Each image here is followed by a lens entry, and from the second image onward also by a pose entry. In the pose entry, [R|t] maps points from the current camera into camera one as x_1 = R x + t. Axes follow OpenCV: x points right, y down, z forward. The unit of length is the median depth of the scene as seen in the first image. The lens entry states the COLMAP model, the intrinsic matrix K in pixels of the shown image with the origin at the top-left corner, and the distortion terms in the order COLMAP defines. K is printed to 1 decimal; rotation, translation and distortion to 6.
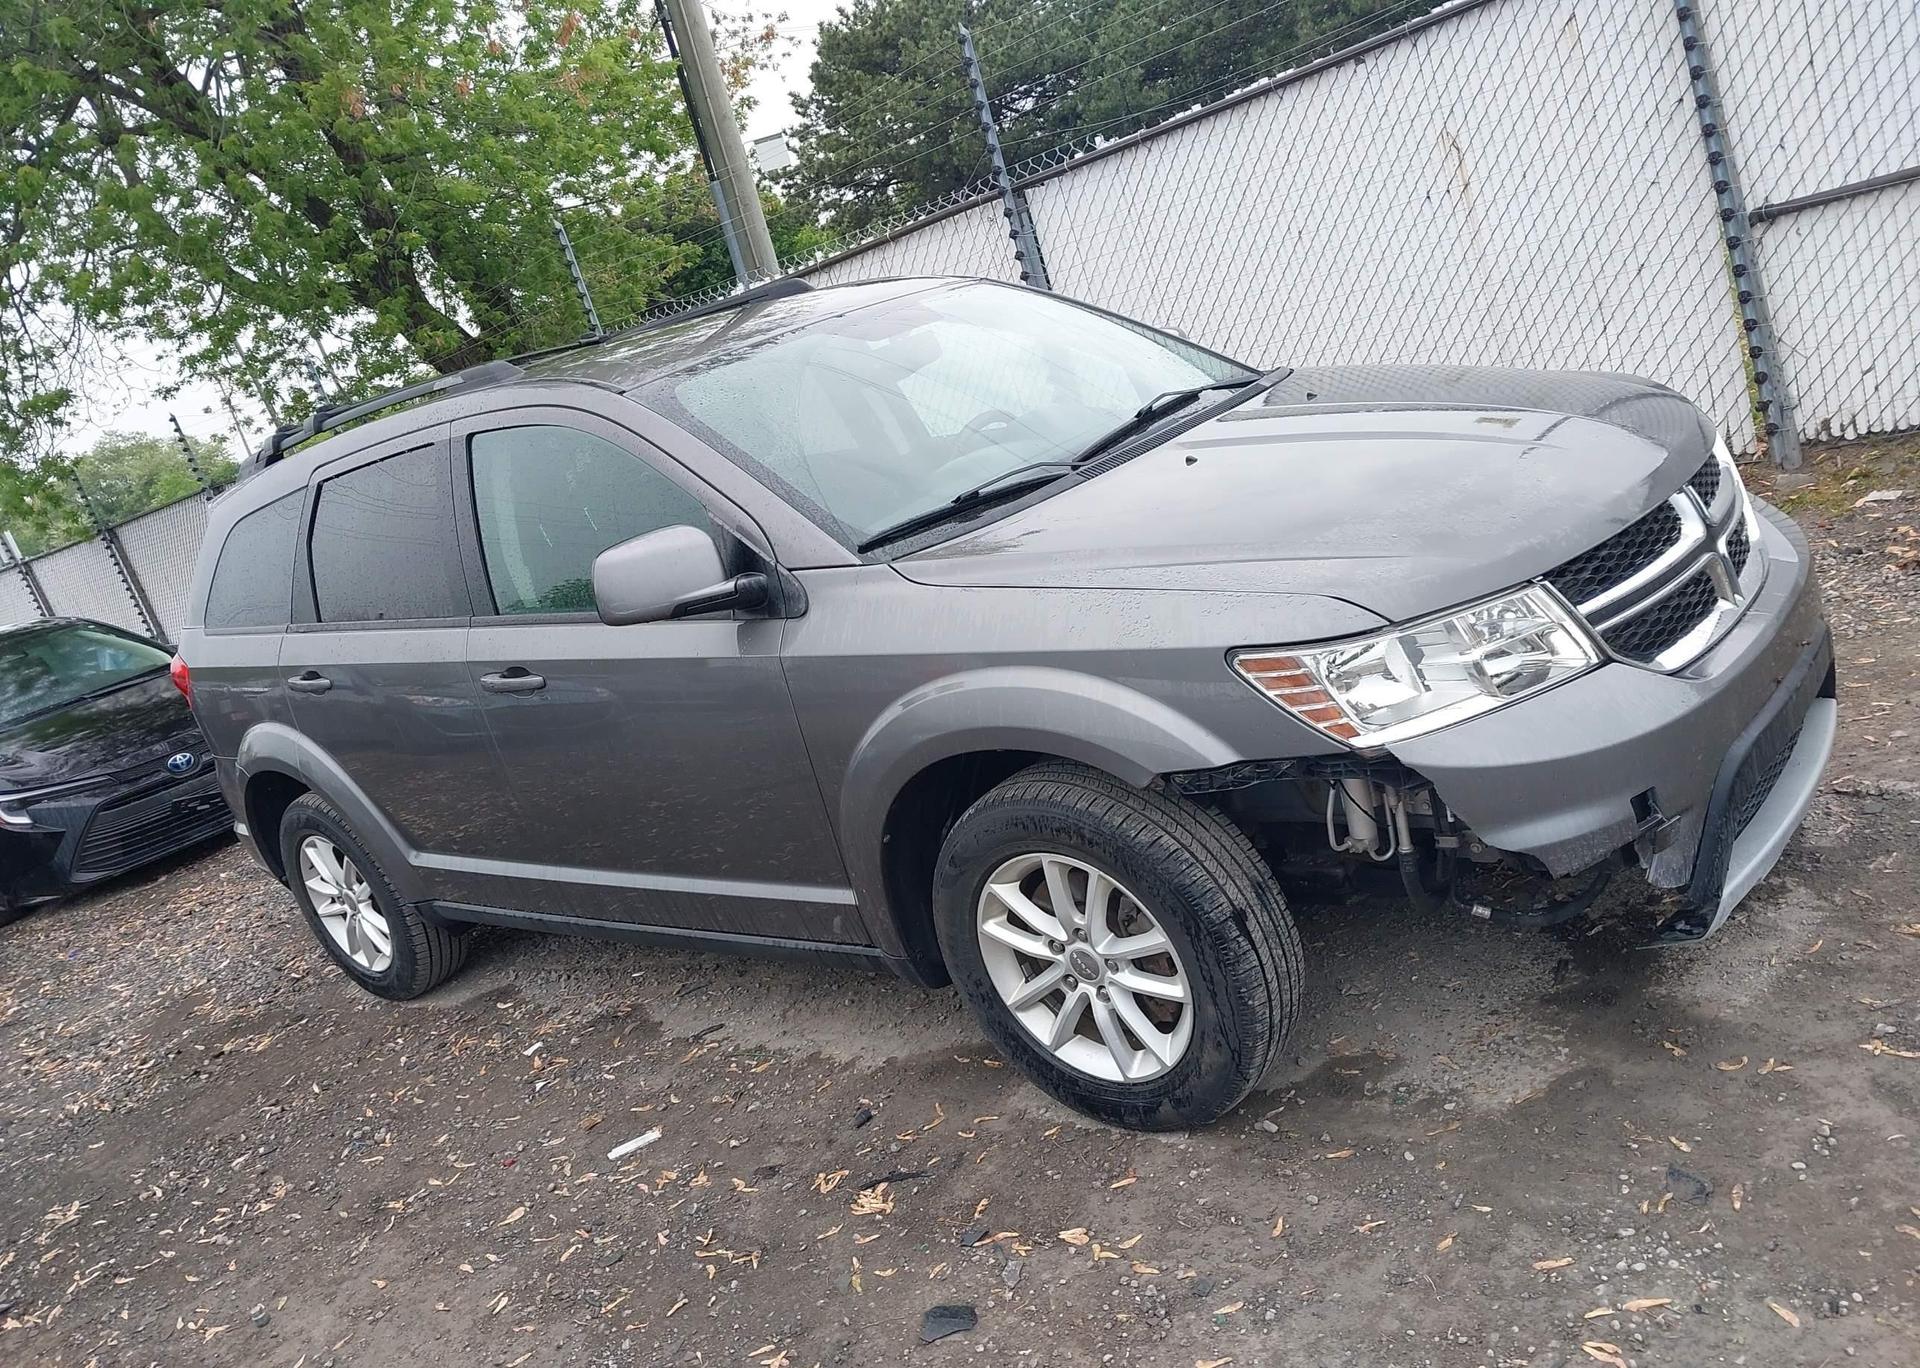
lens RADIAL K [[1509.6, 0, 958.9], [0, 1509.6, 670.7], [0, 0, 1]] dist [-0.012501, 0.007644]
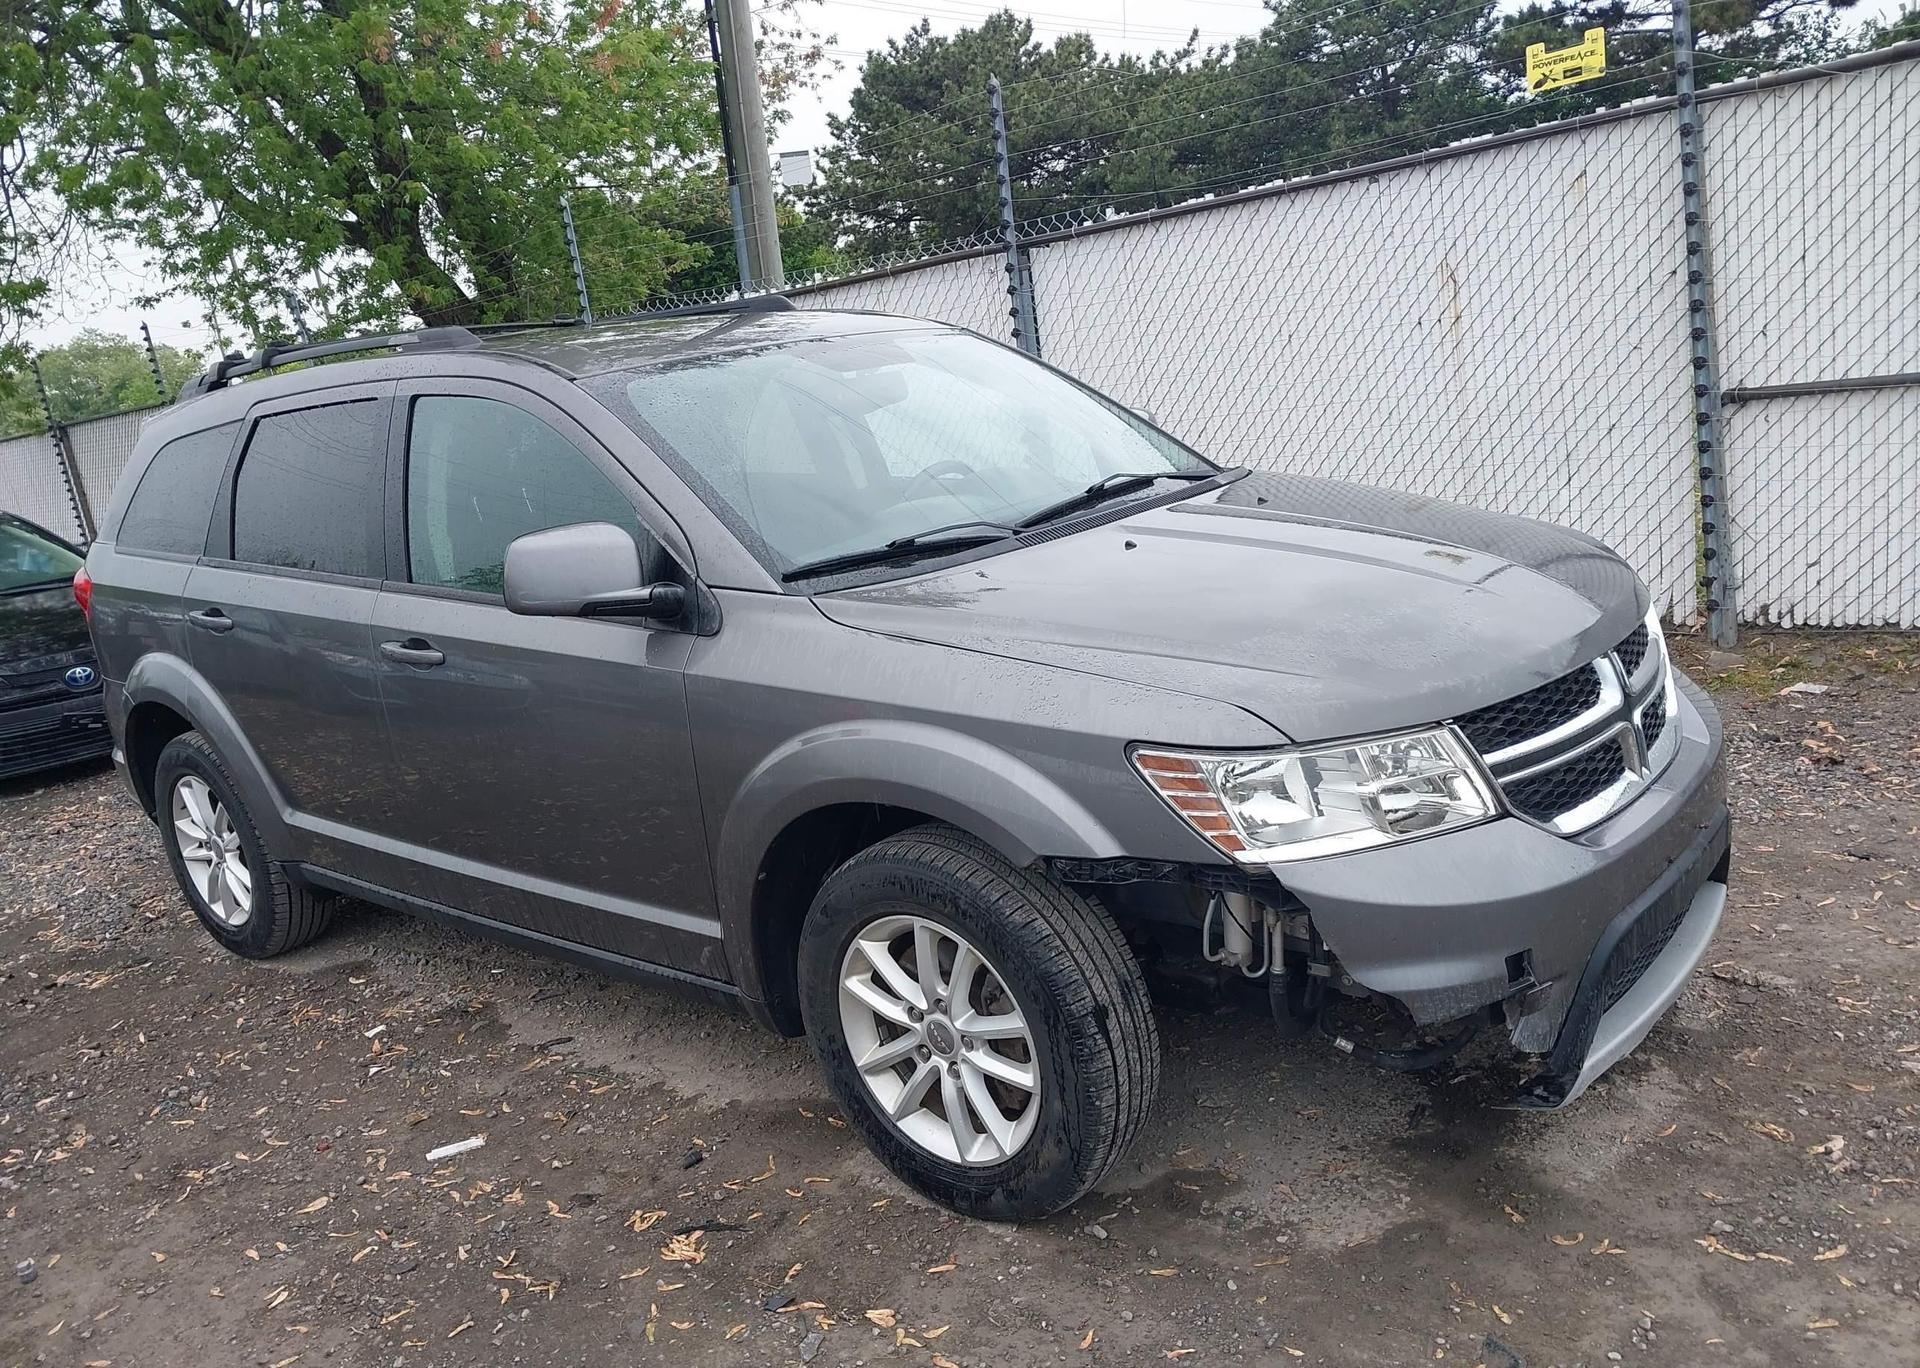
lens RADIAL K [[1471.4, 0, 1007.0], [0, 1471.4, 667.7], [0, 0, 1]] dist [-0.012011, 0.004626]
pose [[0.986127, 0.160500, 0.042357, 0.042257], [-0.159400, 0.986811, -0.028213, -0.018033], [-0.046327, 0.021070, 0.998704, 0.041449]]
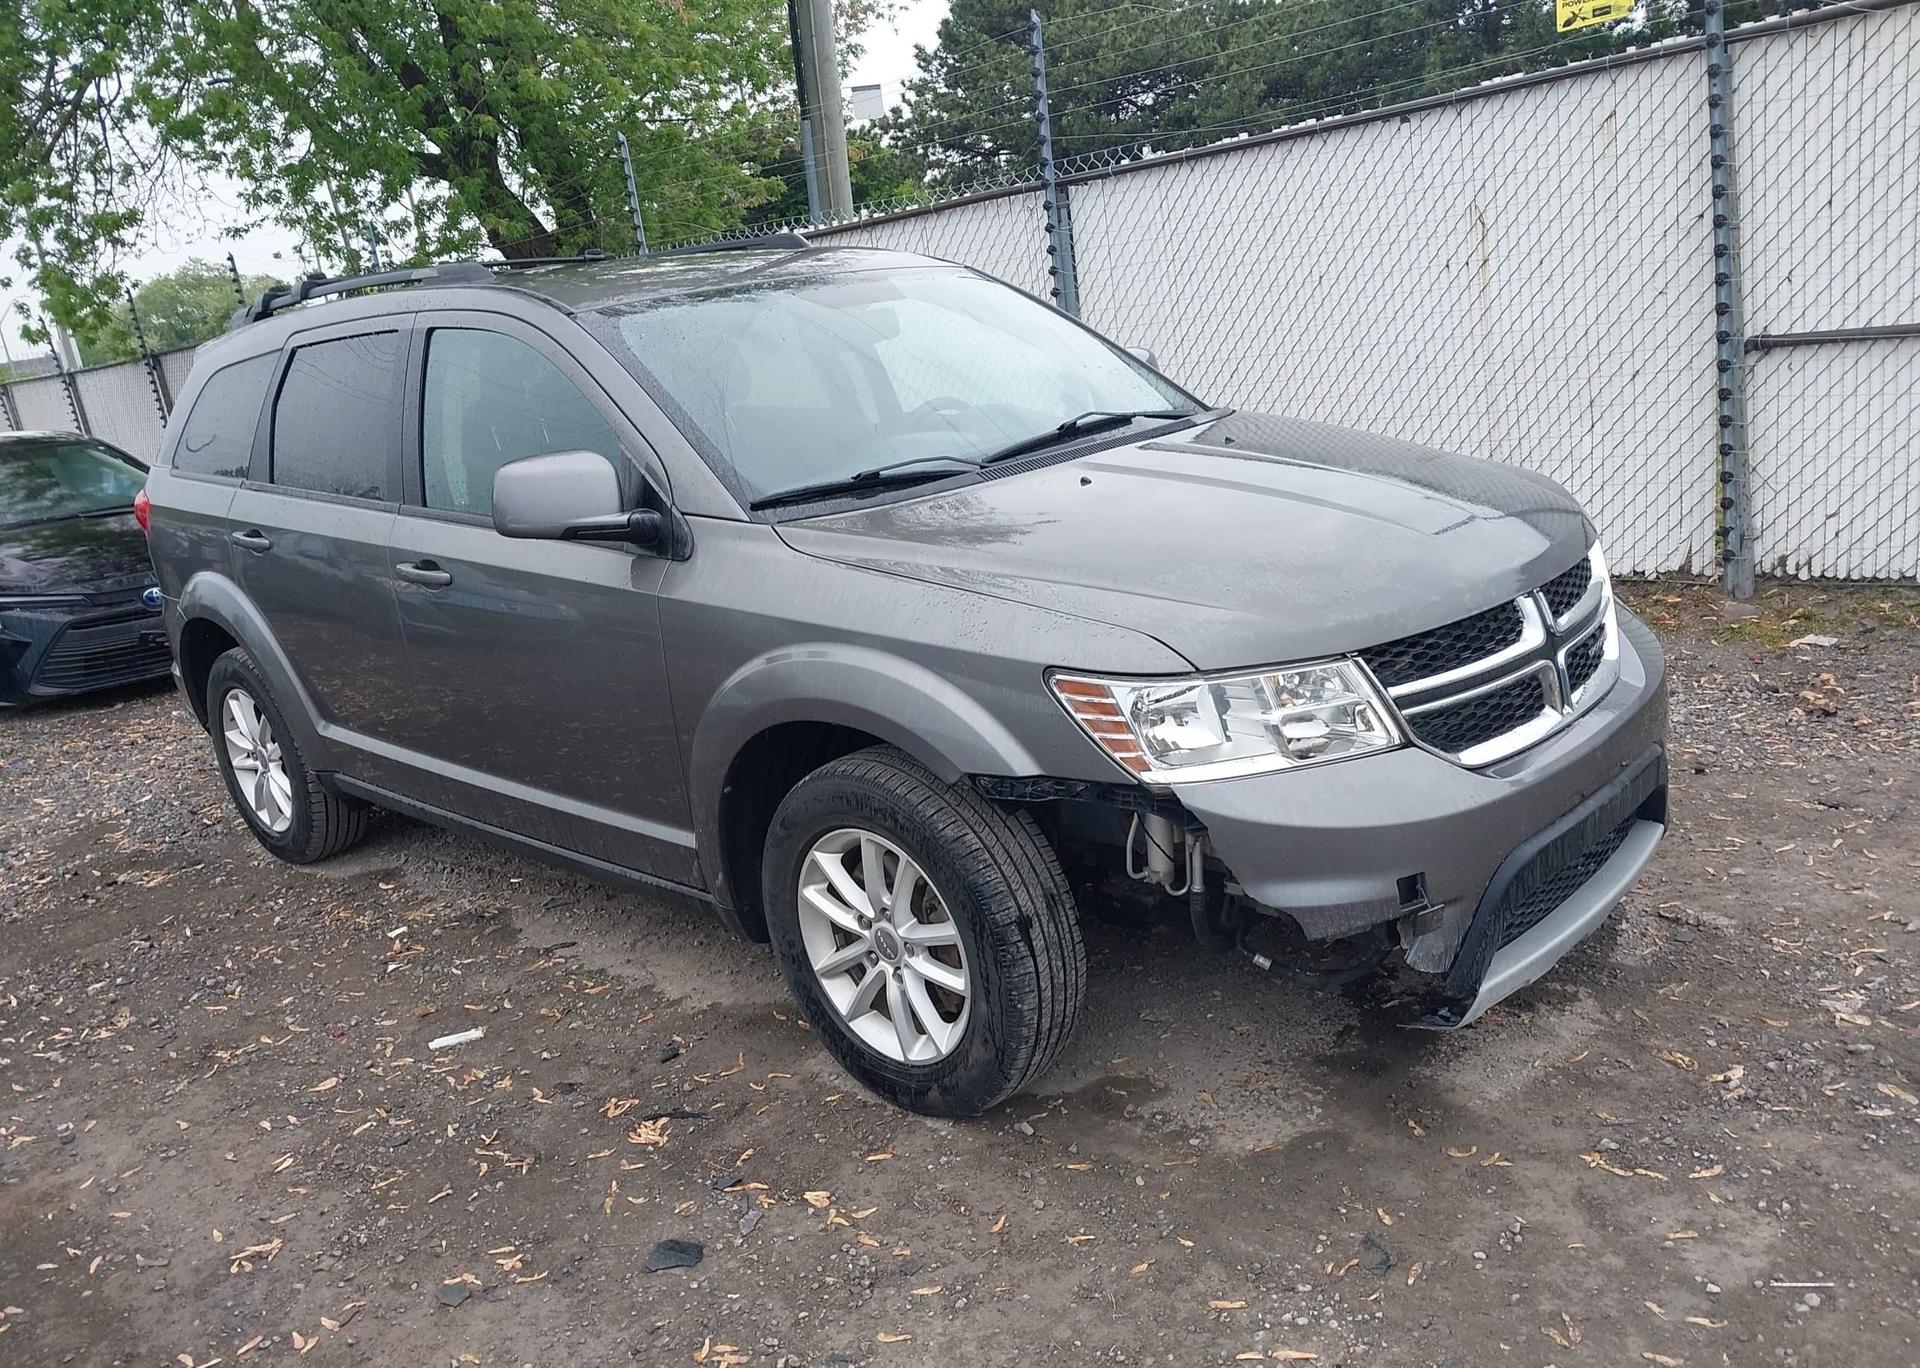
lens RADIAL K [[1555.0, 0, 1127.8], [0, 1555.0, 682.7], [0, 0, 1]] dist [-0.004825, -0.006428]
pose [[0.983303, 0.181924, -0.004439, 0.193031], [-0.181823, 0.983180, 0.017237, -0.025419], [0.007500, -0.016142, 0.999842, -0.050115]]
